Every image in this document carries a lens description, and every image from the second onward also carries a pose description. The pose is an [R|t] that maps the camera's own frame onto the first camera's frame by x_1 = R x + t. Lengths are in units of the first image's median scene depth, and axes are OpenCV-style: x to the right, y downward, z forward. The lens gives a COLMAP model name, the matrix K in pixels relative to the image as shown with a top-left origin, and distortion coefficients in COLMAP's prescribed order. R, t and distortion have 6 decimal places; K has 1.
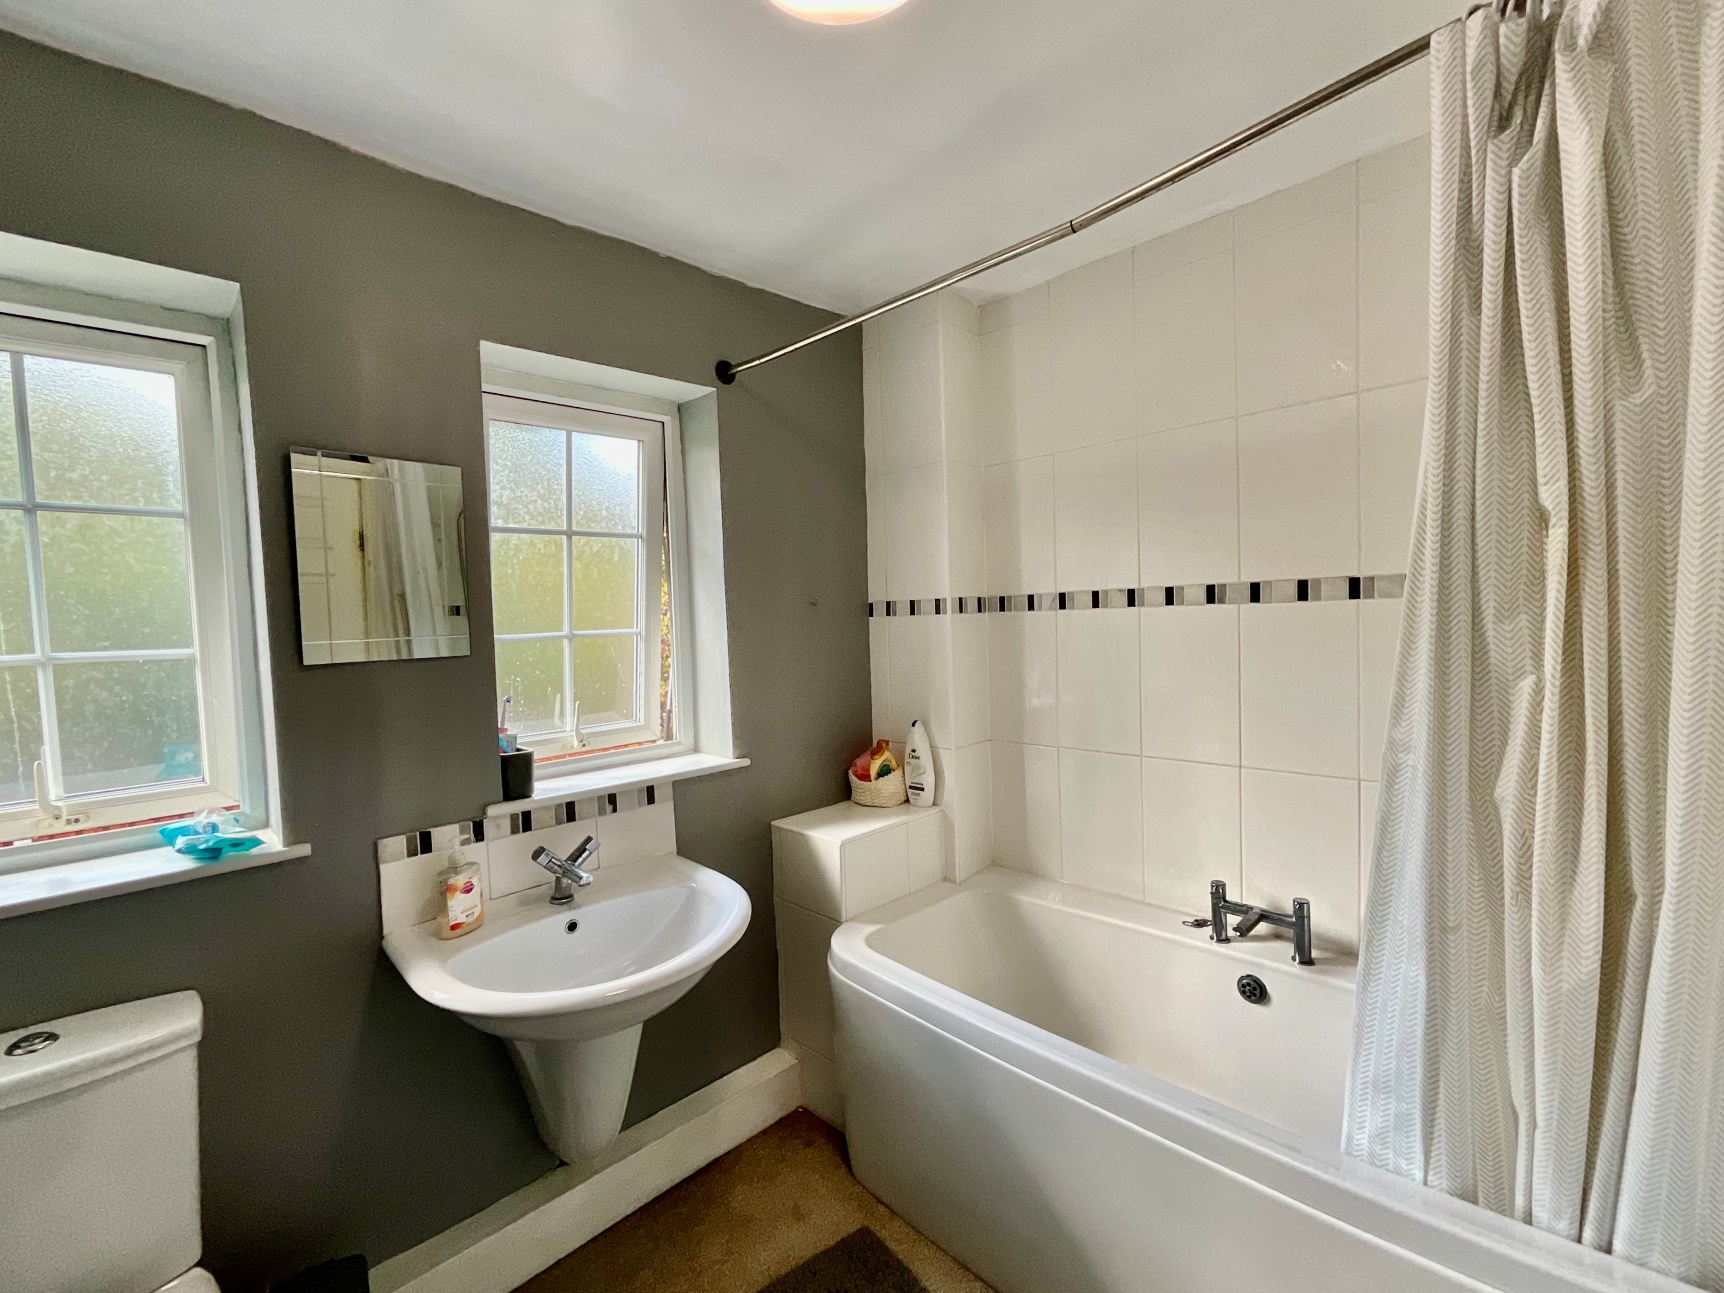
lens RADIAL K [[696.1, 0, 861.3], [0, 696.1, 650.6], [0, 0, 1]] dist [-0.001221, -0.000769]
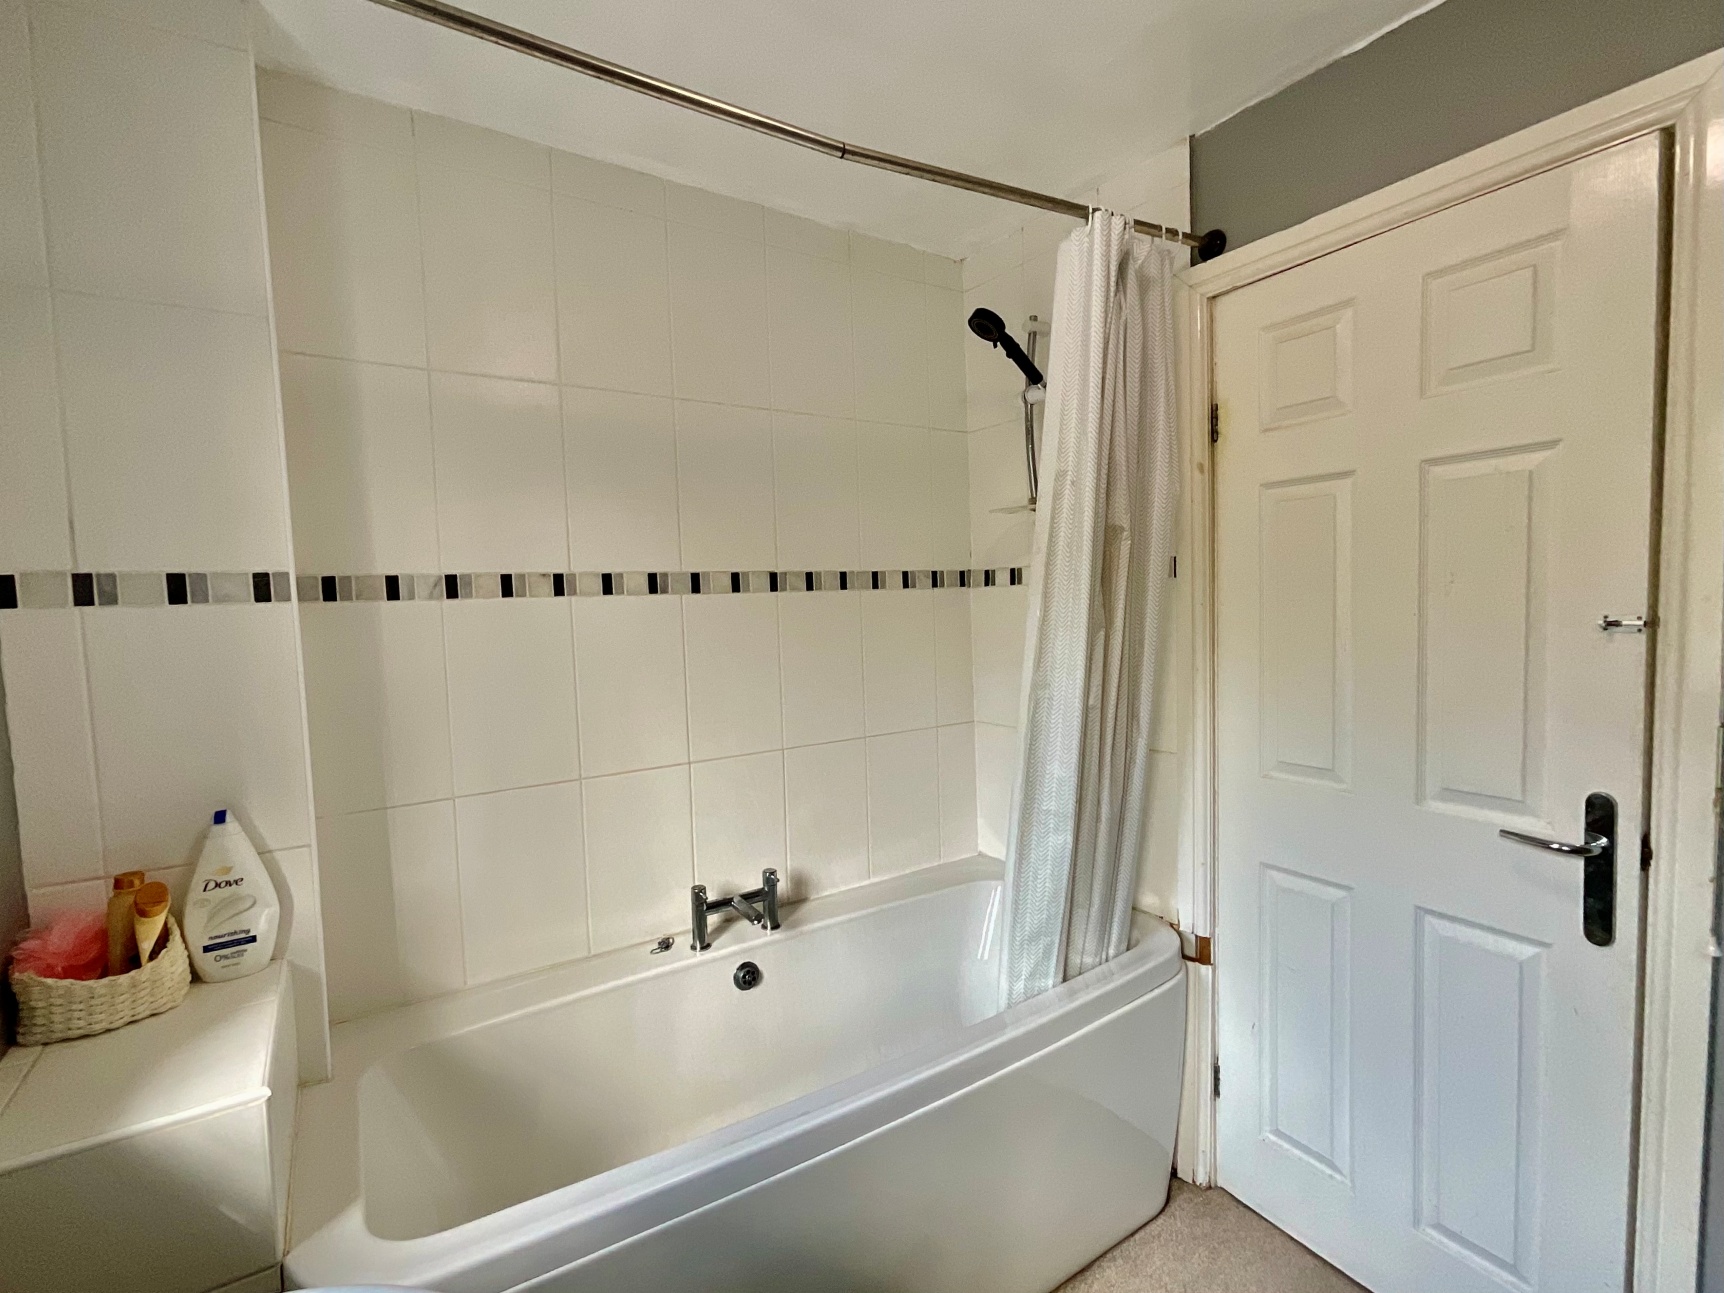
lens RADIAL K [[790.0, 0, 869.1], [0, 790.0, 637.3], [0, 0, 1]] dist [-0.000846, -0.000370]
pose [[0.231101, -0.027809, 0.972532, -0.431521], [0.060839, 0.998048, 0.014081, -0.007083], [-0.971026, 0.055914, 0.232342, 0.466353]]
